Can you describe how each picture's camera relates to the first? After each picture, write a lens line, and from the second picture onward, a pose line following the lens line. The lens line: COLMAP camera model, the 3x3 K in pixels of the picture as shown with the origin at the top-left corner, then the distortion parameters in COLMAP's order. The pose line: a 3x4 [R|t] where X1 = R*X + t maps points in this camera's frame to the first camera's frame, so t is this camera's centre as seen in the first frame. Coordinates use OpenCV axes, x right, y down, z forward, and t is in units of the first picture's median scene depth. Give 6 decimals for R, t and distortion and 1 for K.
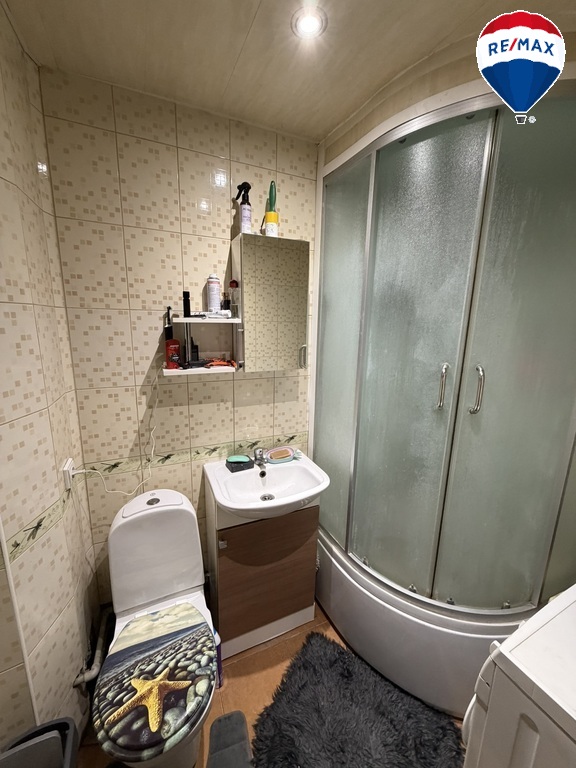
lens RADIAL K [[304.8, 0, 288.0], [0, 304.8, 383.0], [0, 0, 1]] dist [0.001453, -0.000171]
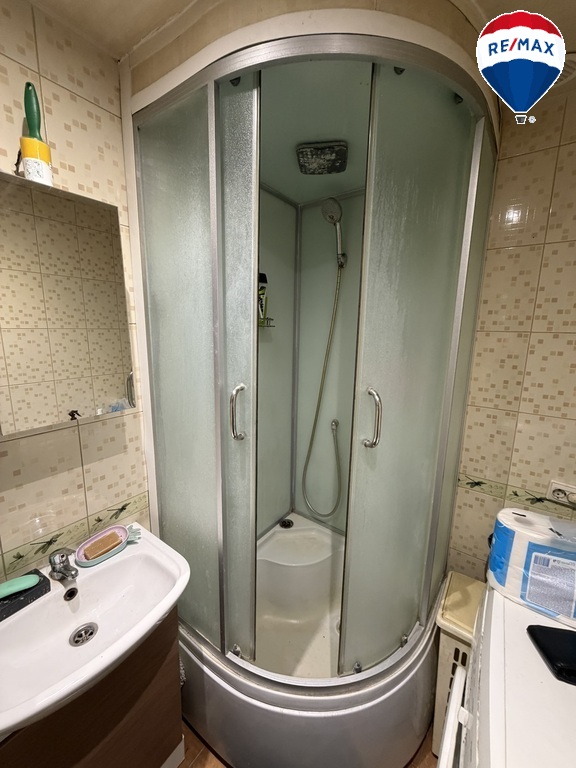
lens RADIAL K [[304.8, 0, 288.9], [0, 304.8, 381.6], [0, 0, 1]] dist [0.001453, -0.000171]
pose [[0.867274, -0.092096, 0.489238, 0.031801], [0.098546, 0.995053, 0.012620, -0.074747], [-0.487980, 0.037267, 0.872059, 0.269732]]
